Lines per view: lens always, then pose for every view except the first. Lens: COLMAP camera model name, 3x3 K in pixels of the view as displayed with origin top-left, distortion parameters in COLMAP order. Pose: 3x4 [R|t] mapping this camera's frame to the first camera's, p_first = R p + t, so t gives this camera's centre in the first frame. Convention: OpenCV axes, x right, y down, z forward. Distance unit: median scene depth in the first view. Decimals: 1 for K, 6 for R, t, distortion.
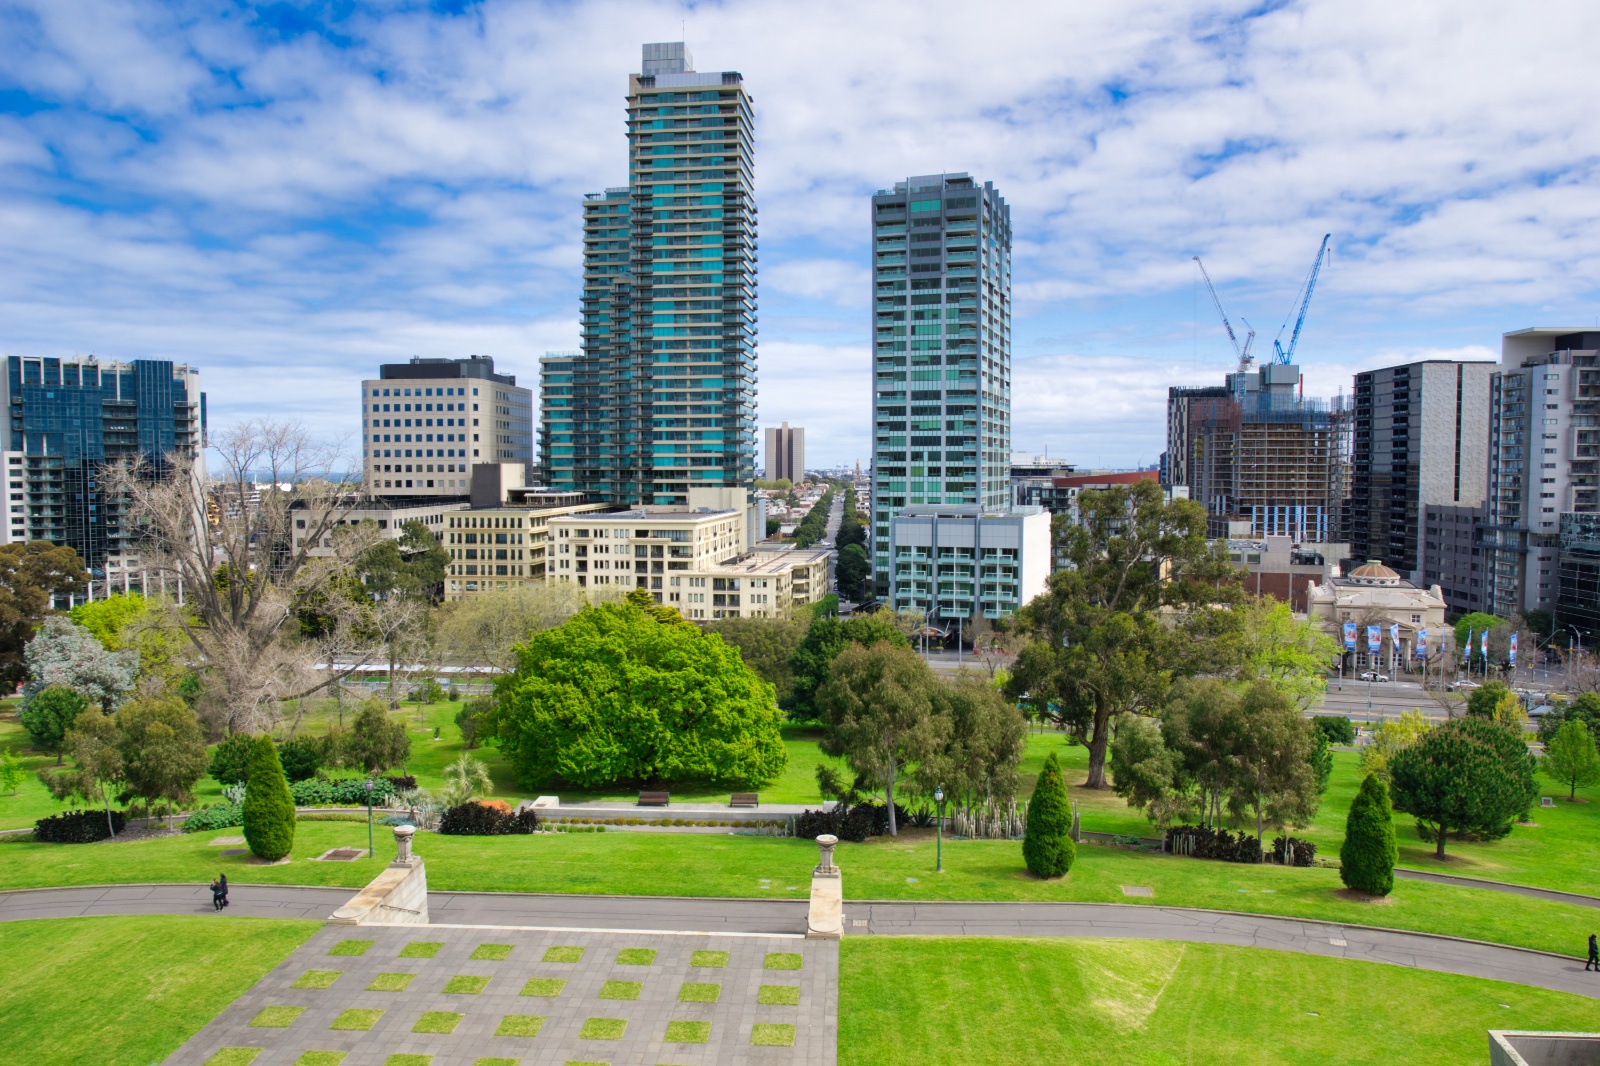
lens RADIAL K [[1121.4, 0, 801.4], [0, 1121.4, 532.0], [0, 0, 1]] dist [-0.110595, 0.072645]
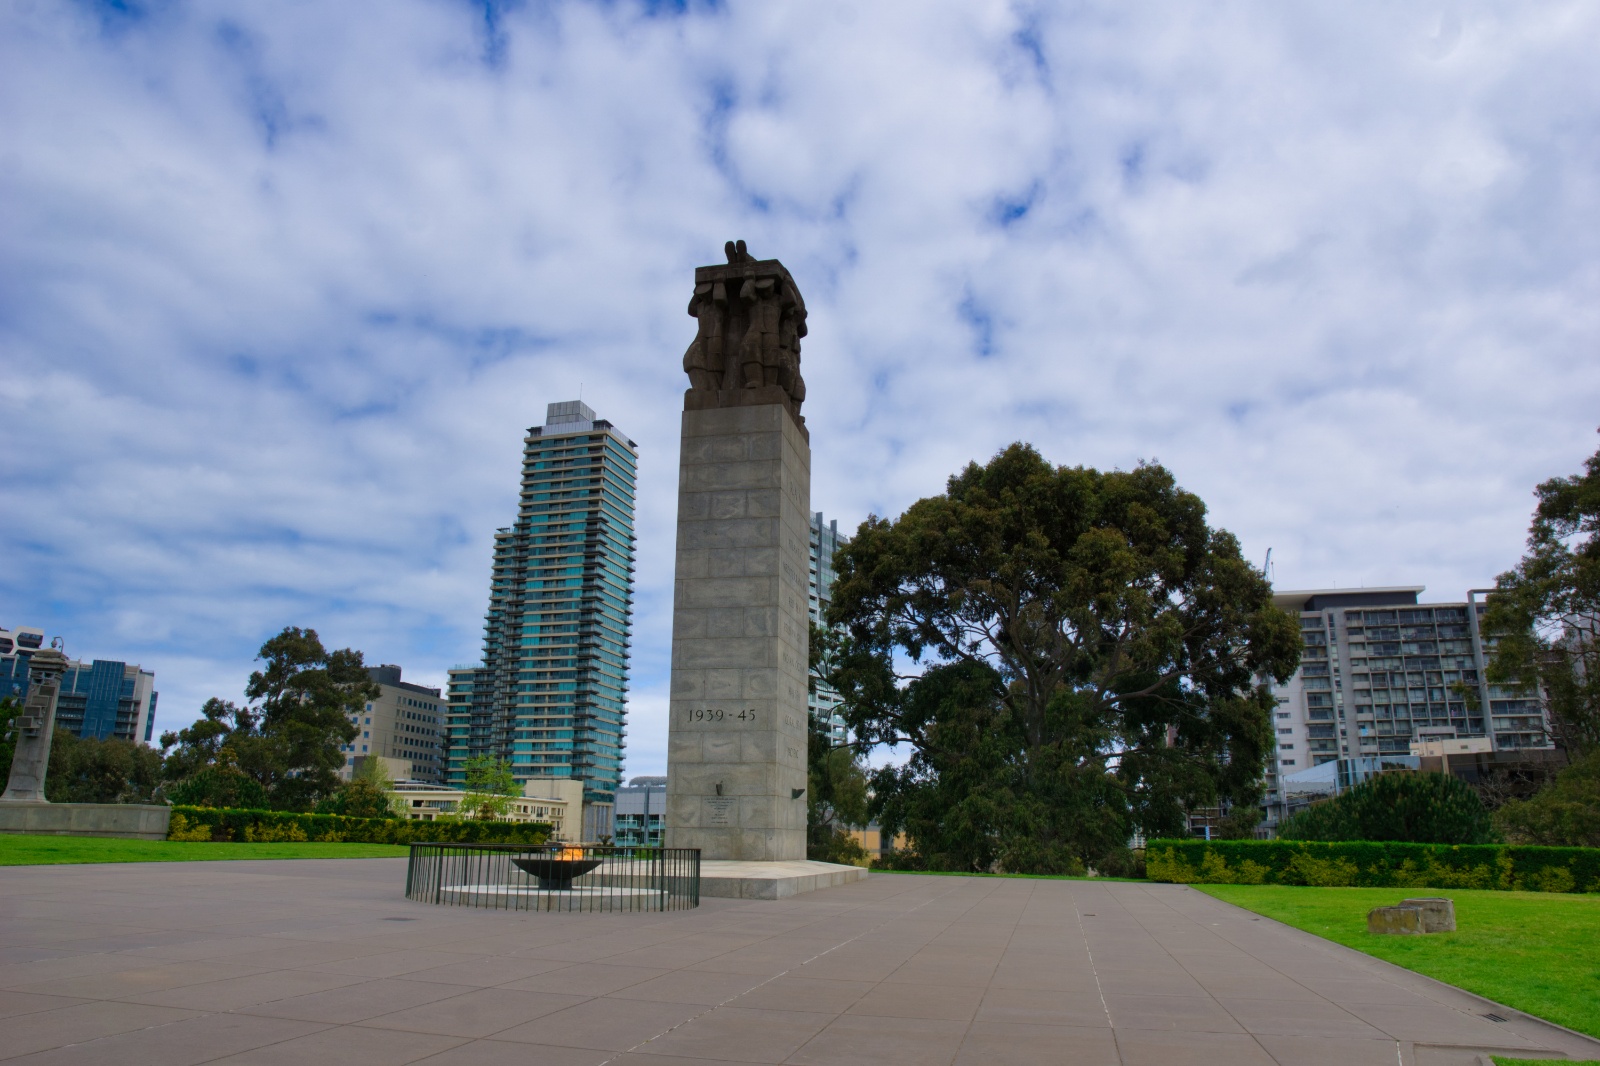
lens RADIAL K [[1121.4, 0, 801.4], [0, 1121.4, 532.0], [0, 0, 1]] dist [-0.110595, 0.072645]
pose [[0.984589, -0.035832, -0.171173, 0.339385], [-0.022368, 0.944944, -0.326467, 0.075282], [0.173446, 0.325265, 0.929580, -0.024079]]
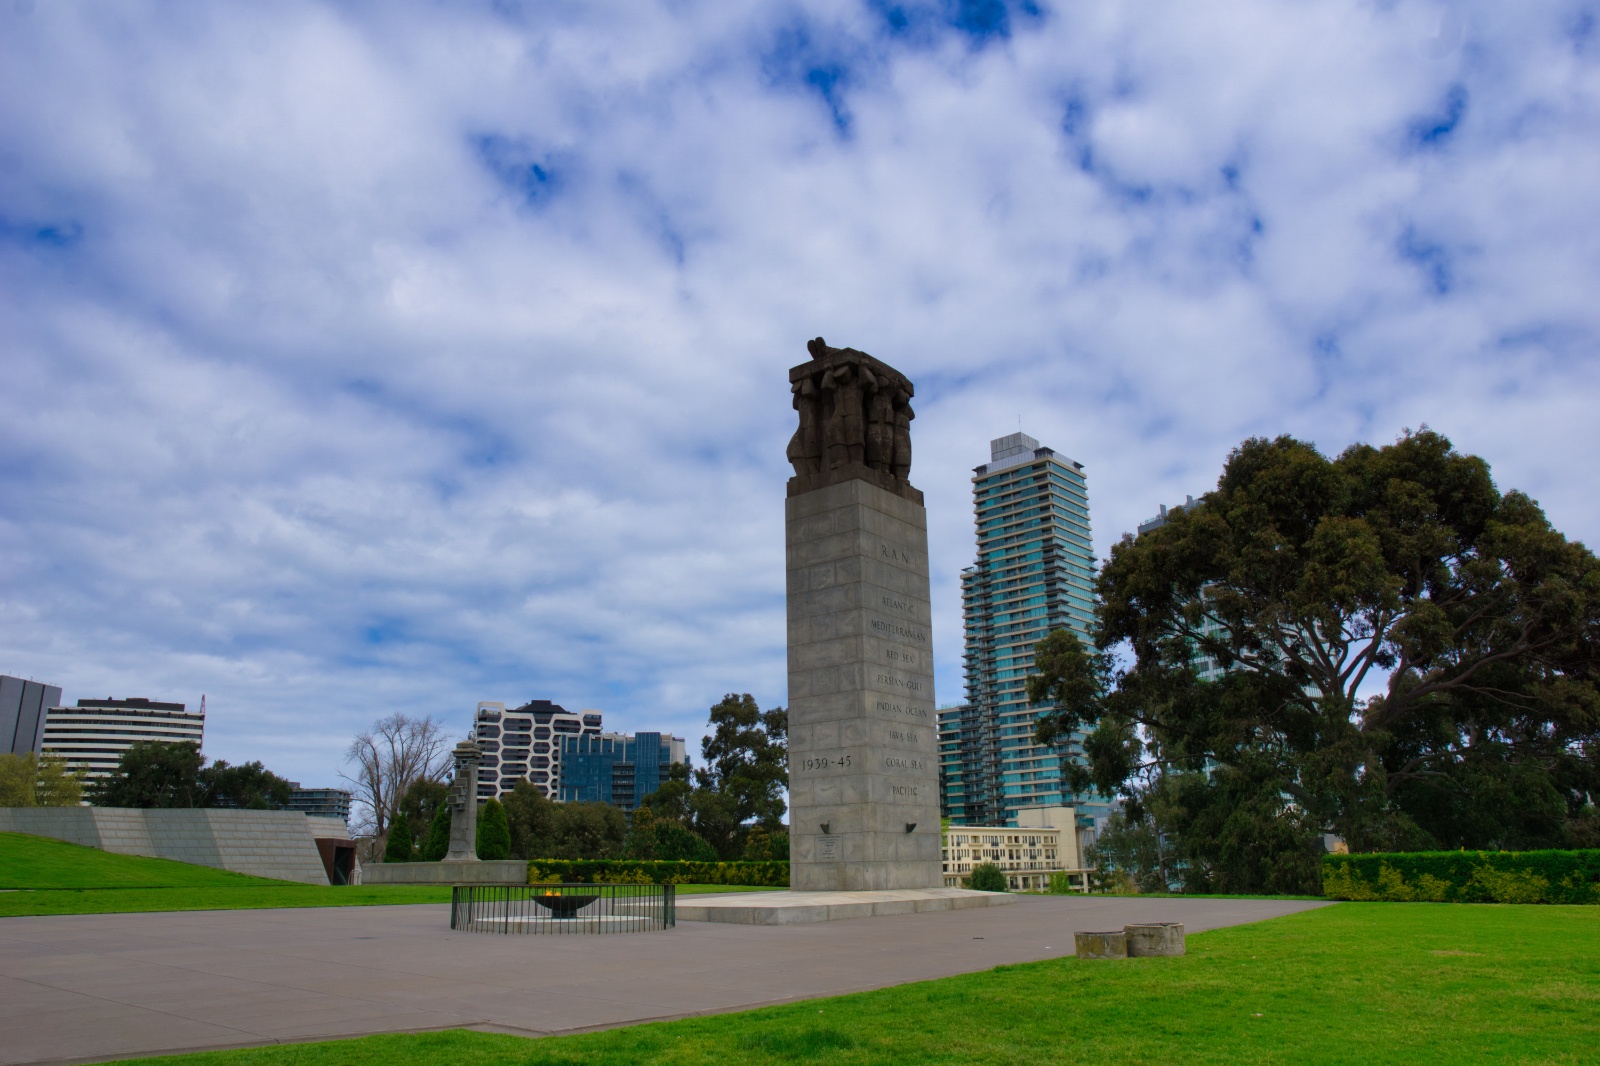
lens RADIAL K [[1121.4, 0, 801.4], [0, 1121.4, 532.0], [0, 0, 1]] dist [-0.110595, 0.072645]
pose [[0.802434, -0.188128, -0.566311, 0.382729], [-0.019095, 0.940425, -0.339465, 0.074760], [0.596436, 0.283211, 0.751036, -0.020330]]
